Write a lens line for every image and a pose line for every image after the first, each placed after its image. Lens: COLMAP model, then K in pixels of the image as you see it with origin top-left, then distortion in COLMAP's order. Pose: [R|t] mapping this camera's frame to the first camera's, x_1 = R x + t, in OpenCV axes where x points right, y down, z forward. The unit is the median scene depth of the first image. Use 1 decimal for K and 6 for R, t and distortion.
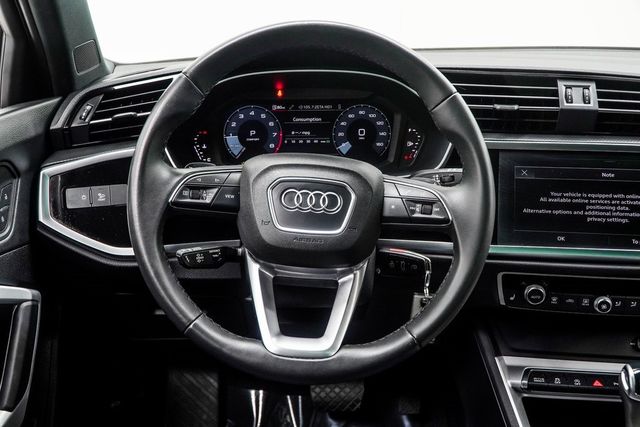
lens RADIAL K [[700.2, 0, 319.0], [0, 700.2, 217.2], [0, 0, 1]] dist [0.018301, 0.000000]
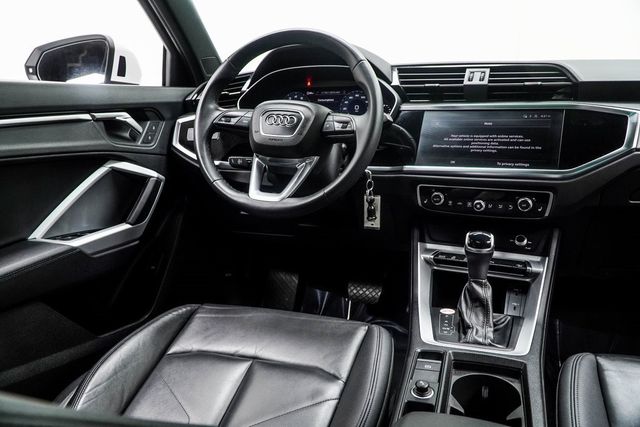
lens RADIAL K [[501.8, 0, 324.4], [0, 501.8, 214.2], [0, 0, 1]] dist [-0.028418, -0.036933]
pose [[0.946927, 0.060839, -0.315637, 0.411318], [-0.085306, 0.994279, -0.064277, 0.232025], [0.309921, 0.087792, 0.946700, -0.139441]]
